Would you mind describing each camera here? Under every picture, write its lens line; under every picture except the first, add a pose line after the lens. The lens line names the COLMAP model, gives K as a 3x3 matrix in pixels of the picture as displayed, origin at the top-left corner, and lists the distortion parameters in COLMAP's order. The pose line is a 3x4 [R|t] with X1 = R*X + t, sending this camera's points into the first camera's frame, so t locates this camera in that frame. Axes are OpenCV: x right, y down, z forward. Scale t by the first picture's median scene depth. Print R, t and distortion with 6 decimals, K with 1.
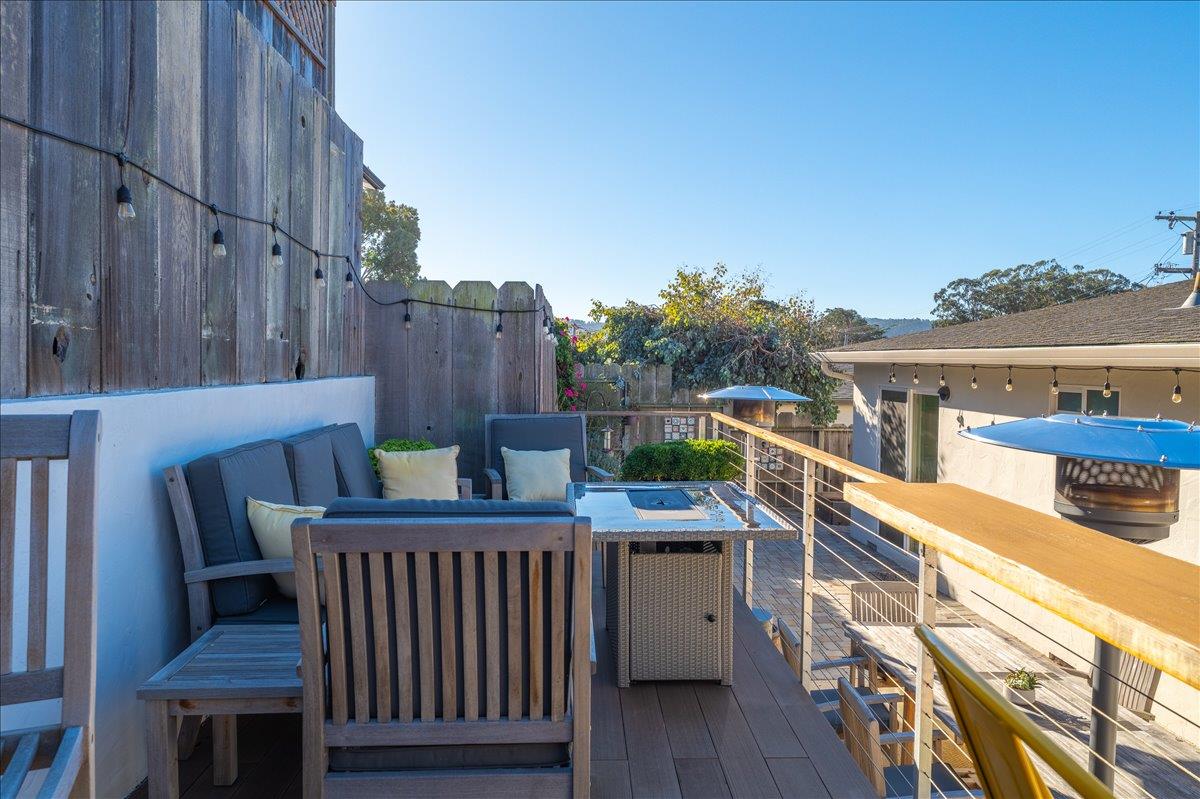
lens RADIAL K [[787.4, 0, 607.1], [0, 787.4, 398.3], [0, 0, 1]] dist [-0.000990, -0.000541]
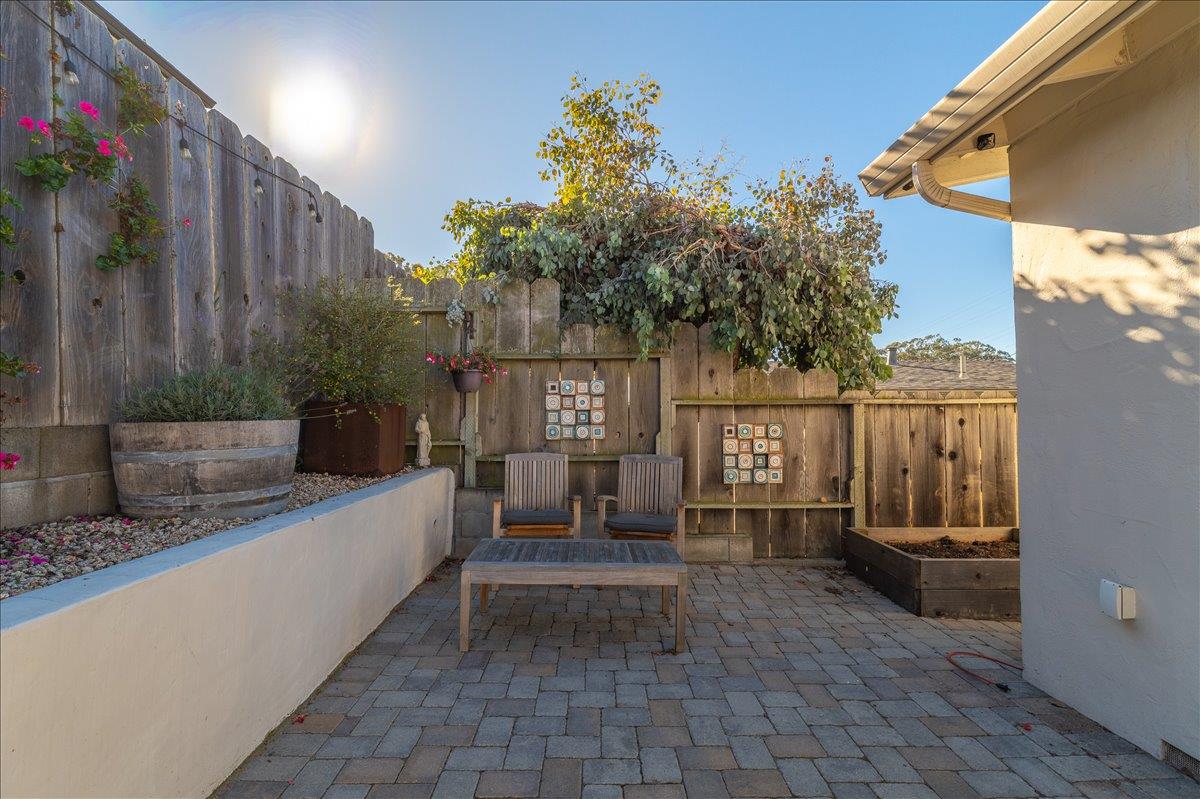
lens RADIAL K [[569.8, 0, 598.2], [0, 569.8, 397.5], [0, 0, 1]] dist [0.003114, -0.000852]
pose [[0.999585, -0.009556, -0.027165, 0.116886], [0.007607, 0.997450, -0.070957, 0.061756], [0.027774, 0.070721, 0.997109, 0.632784]]
